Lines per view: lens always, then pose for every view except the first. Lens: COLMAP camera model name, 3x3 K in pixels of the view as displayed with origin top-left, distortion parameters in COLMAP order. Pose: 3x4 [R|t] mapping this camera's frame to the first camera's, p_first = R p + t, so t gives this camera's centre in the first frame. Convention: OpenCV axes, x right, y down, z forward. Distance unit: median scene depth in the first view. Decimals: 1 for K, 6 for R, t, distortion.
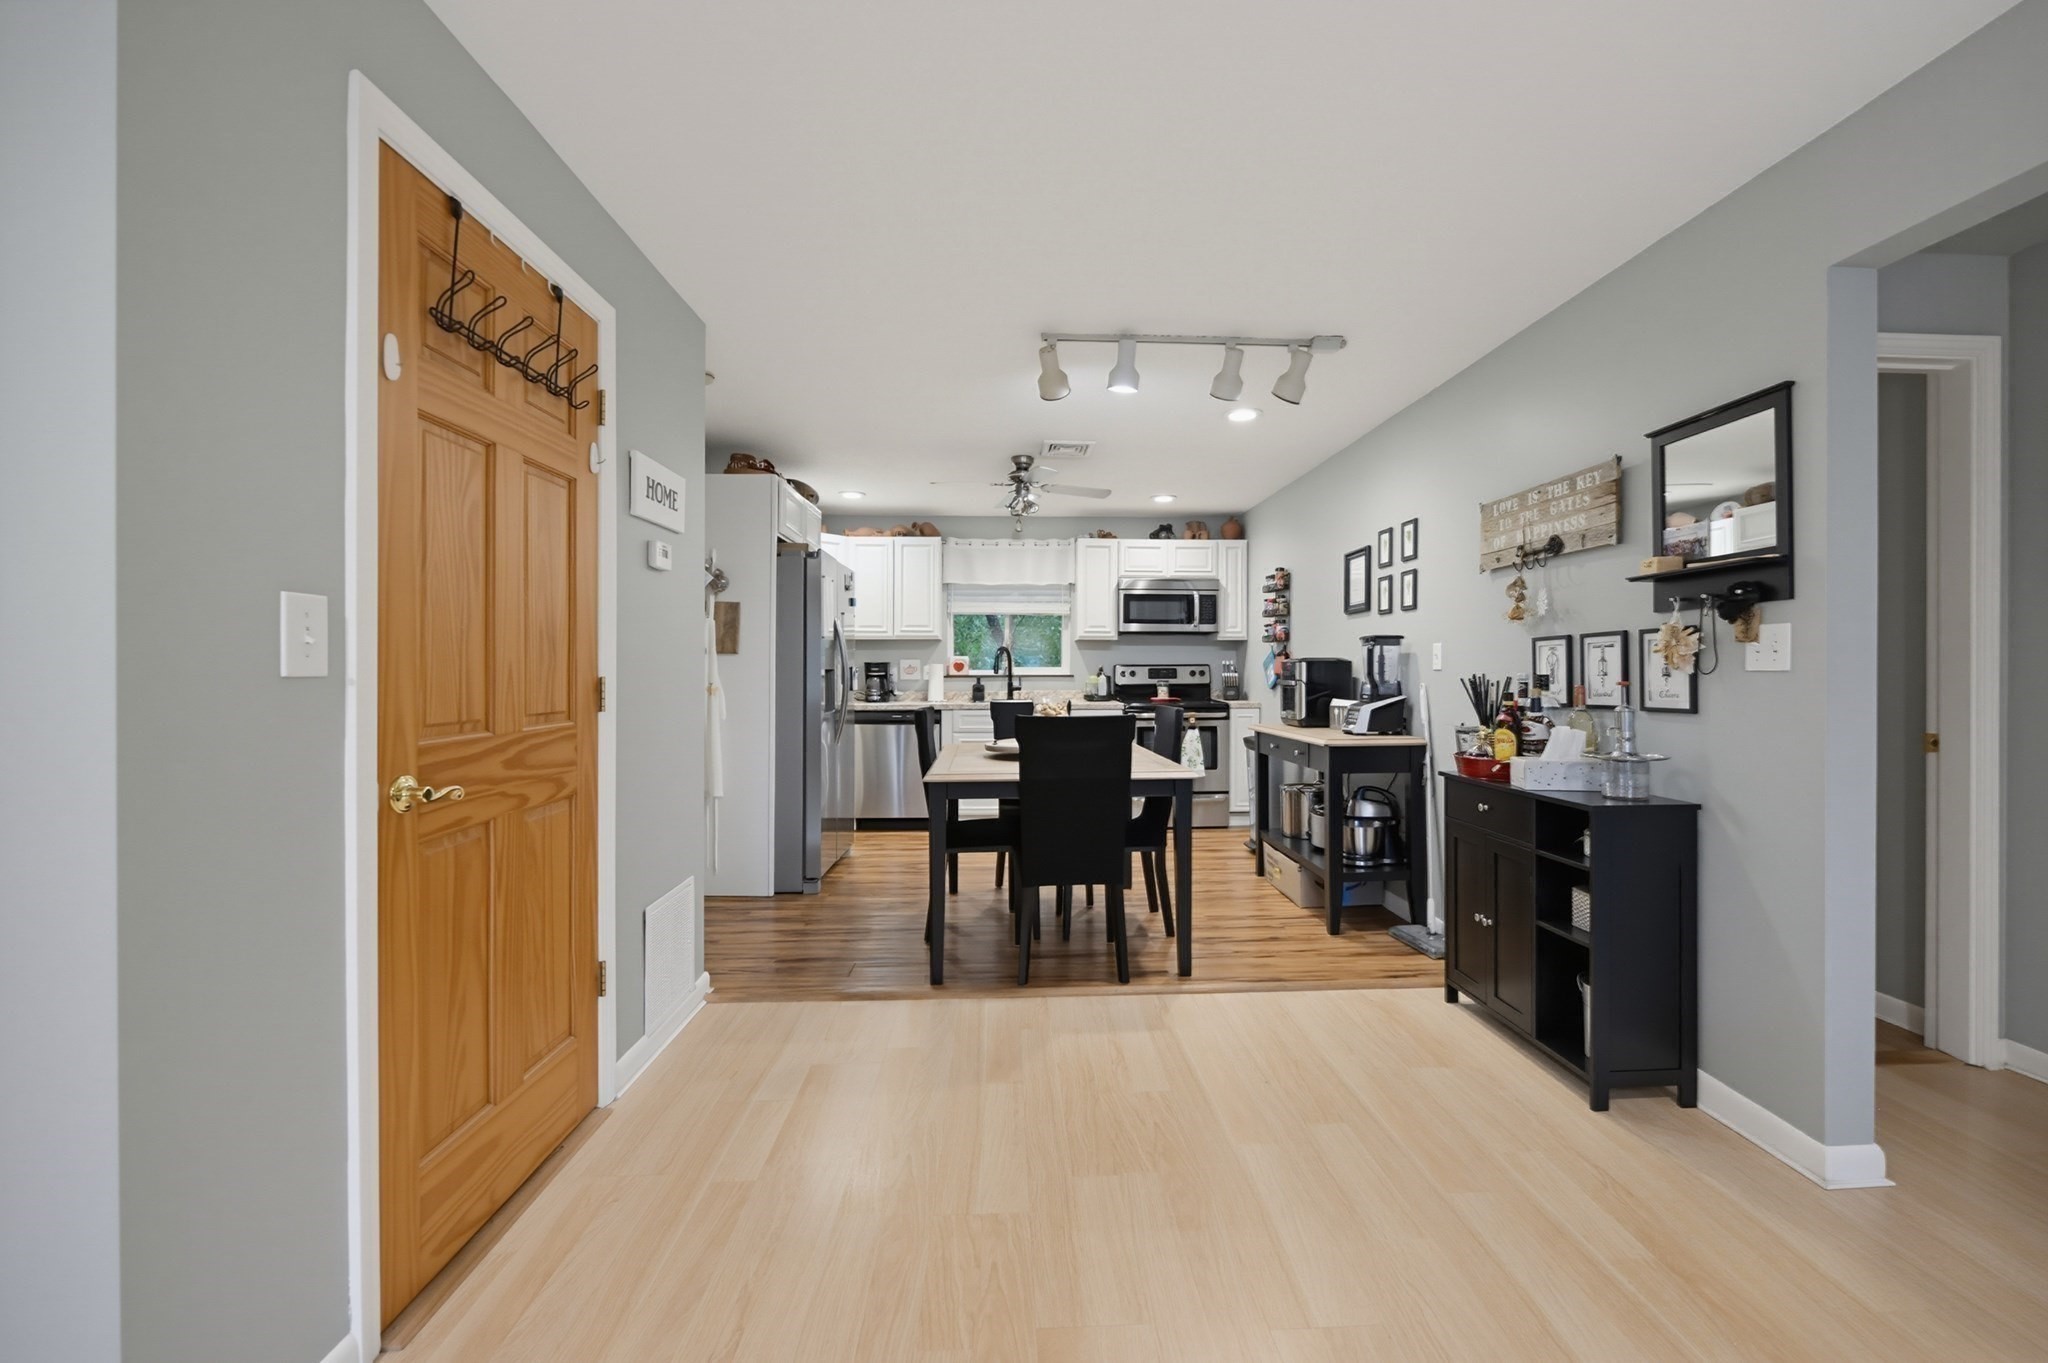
lens RADIAL K [[829.0, 0, 1039.5], [0, 829.0, 677.1], [0, 0, 1]] dist [-0.003073, -0.000093]
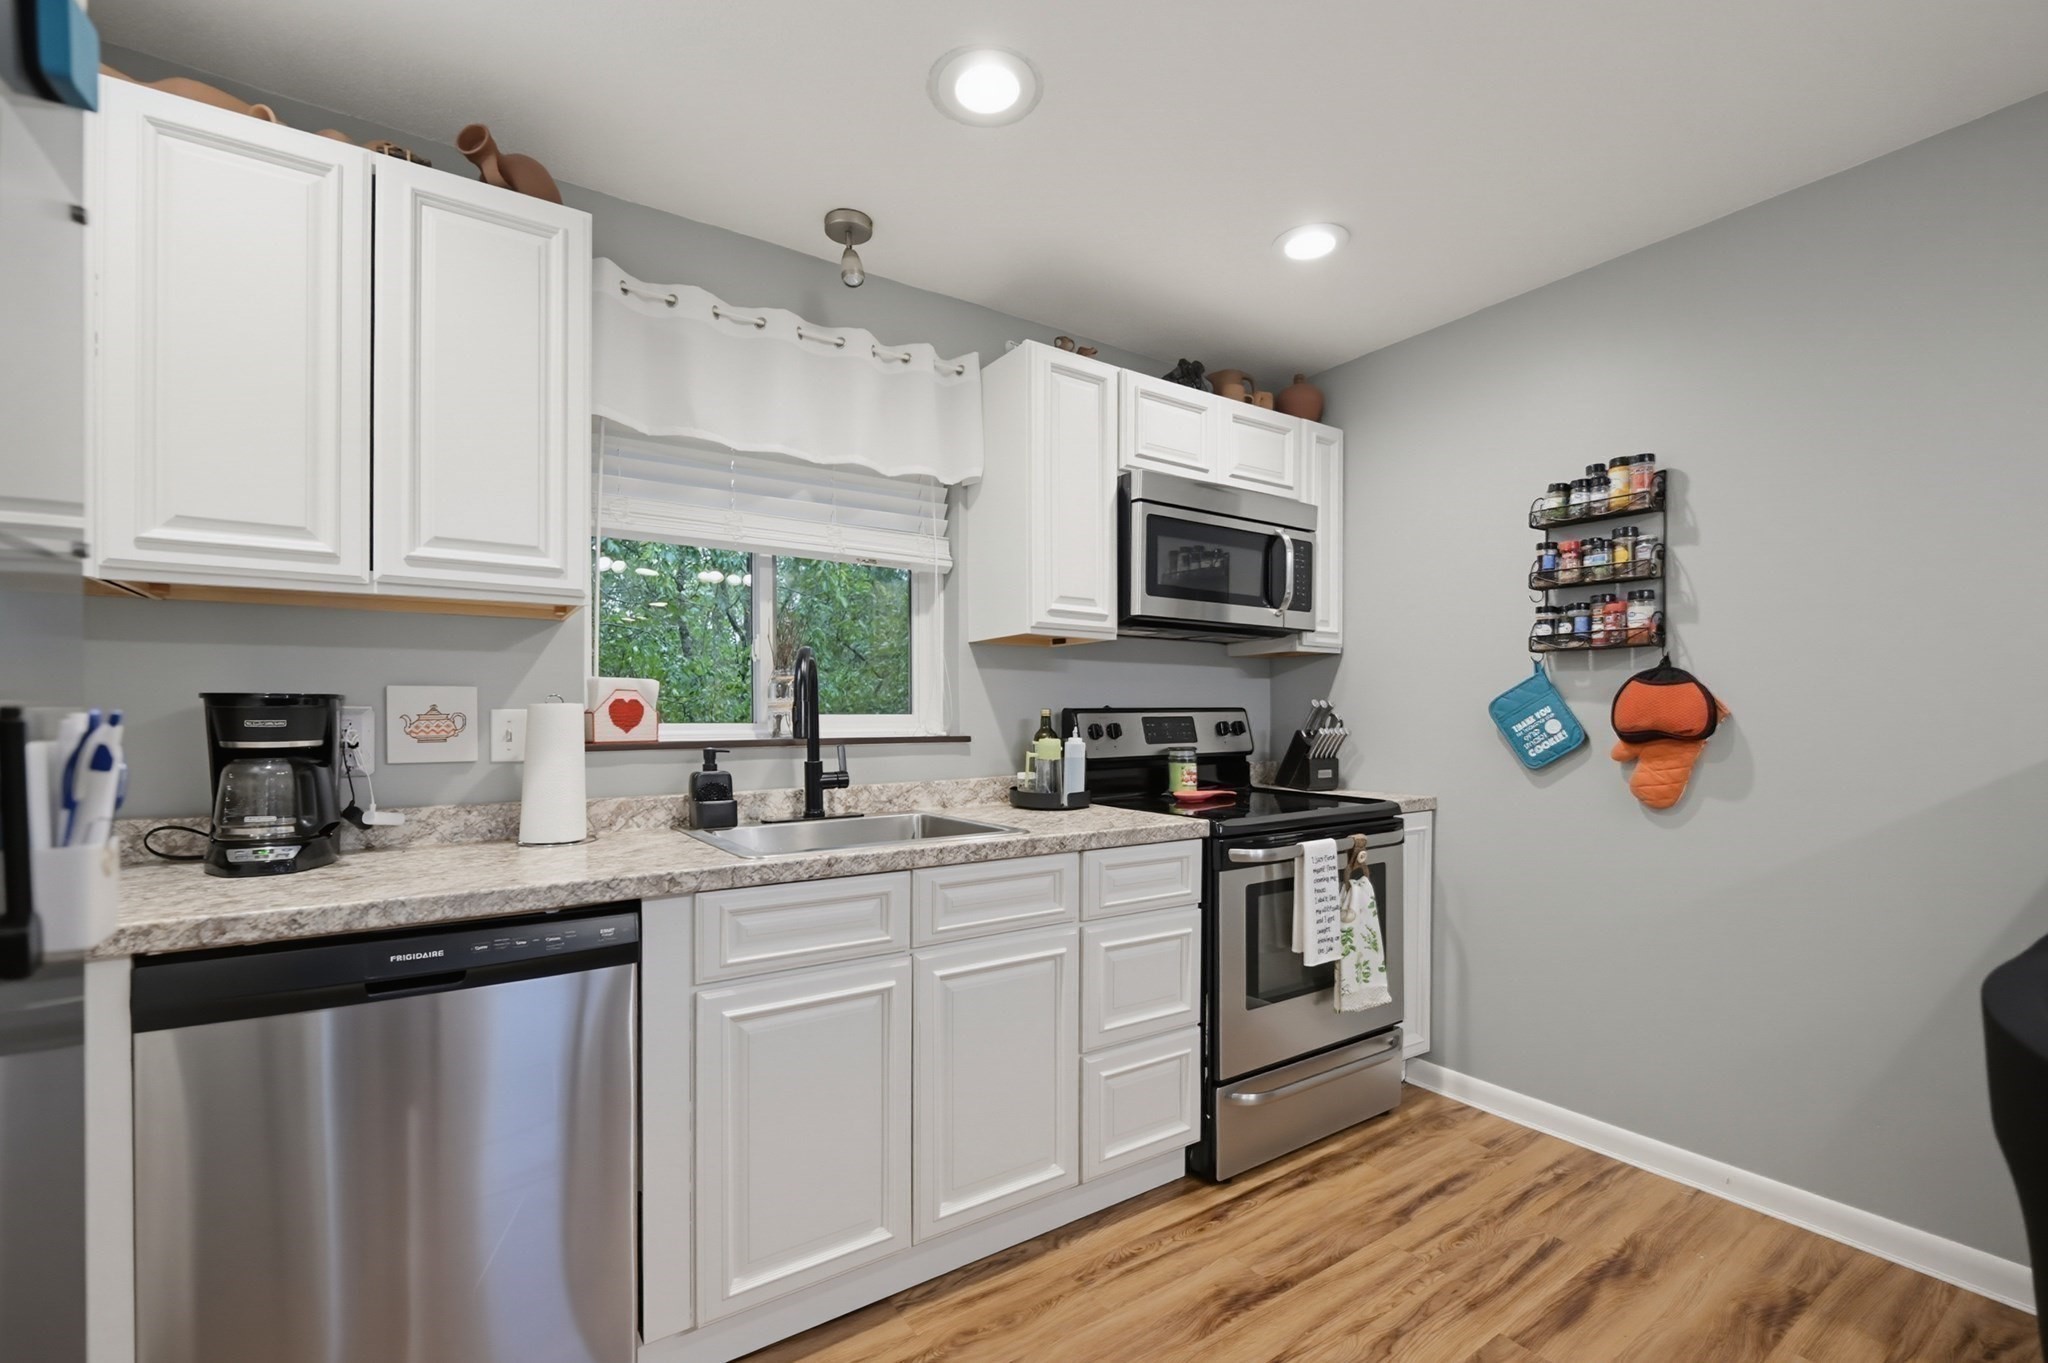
lens RADIAL K [[873.4, 0, 998.5], [0, 873.4, 721.4], [0, 0, 1]] dist [-0.000195, -0.000071]
pose [[0.859457, -0.004605, 0.511188, -0.150957], [0.007207, 0.999969, -0.003108, -0.008196], [-0.511158, 0.006355, 0.859463, 0.705515]]
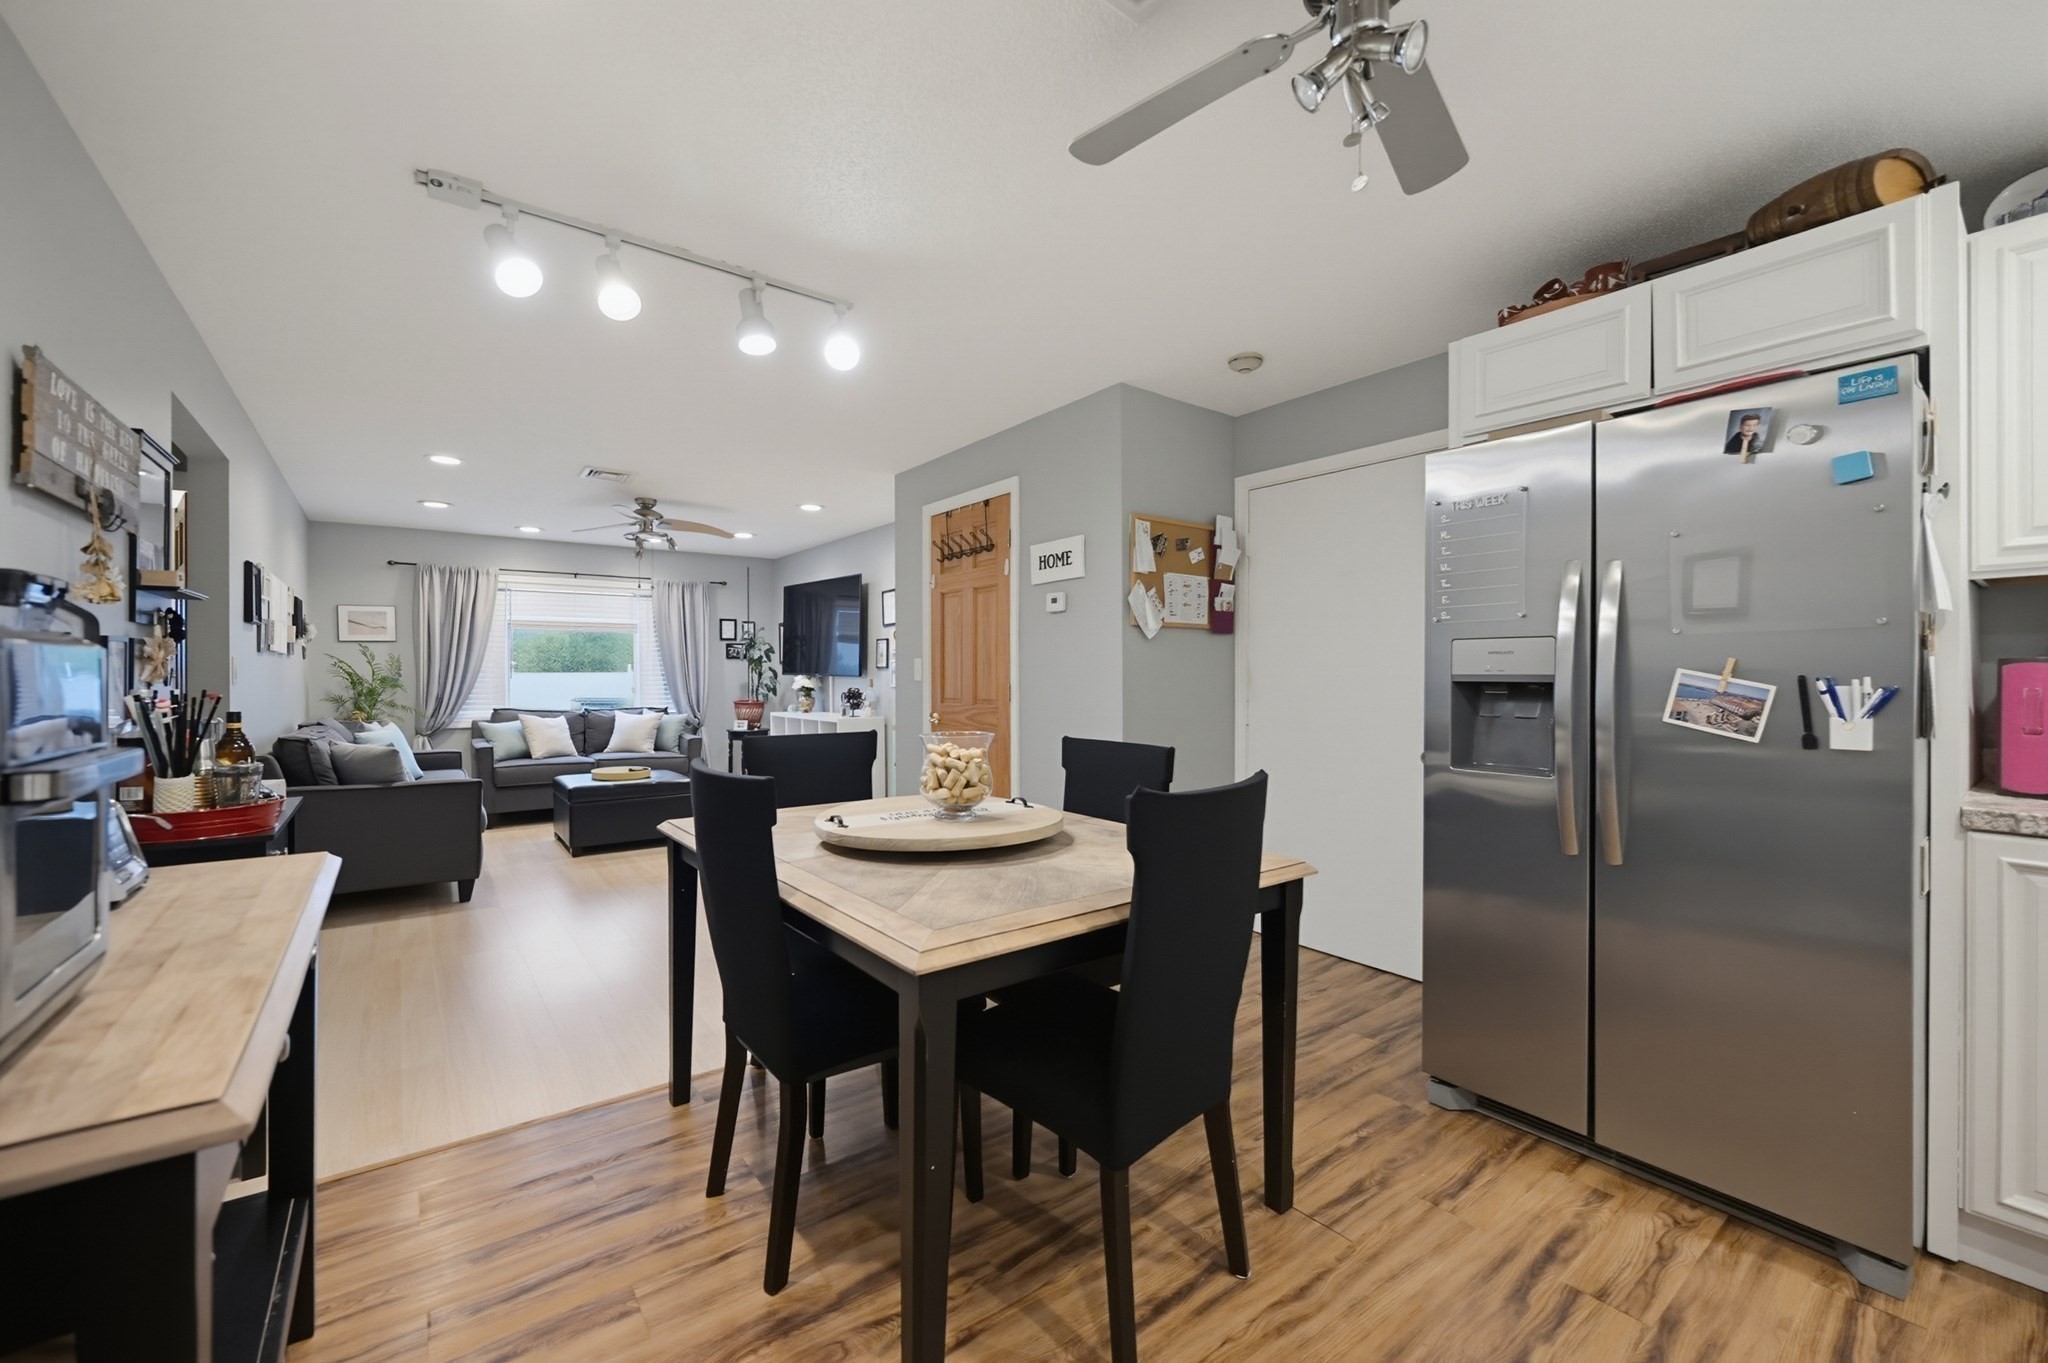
lens RADIAL K [[829.0, 0, 1039.5], [0, 829.0, 677.1], [0, 0, 1]] dist [-0.003073, -0.000093]
pose [[-0.818008, 0.000857, -0.575206, 0.168883], [-0.005048, 0.999950, 0.008668, -0.010498], [0.575184, 0.009994, -0.817963, 0.892733]]
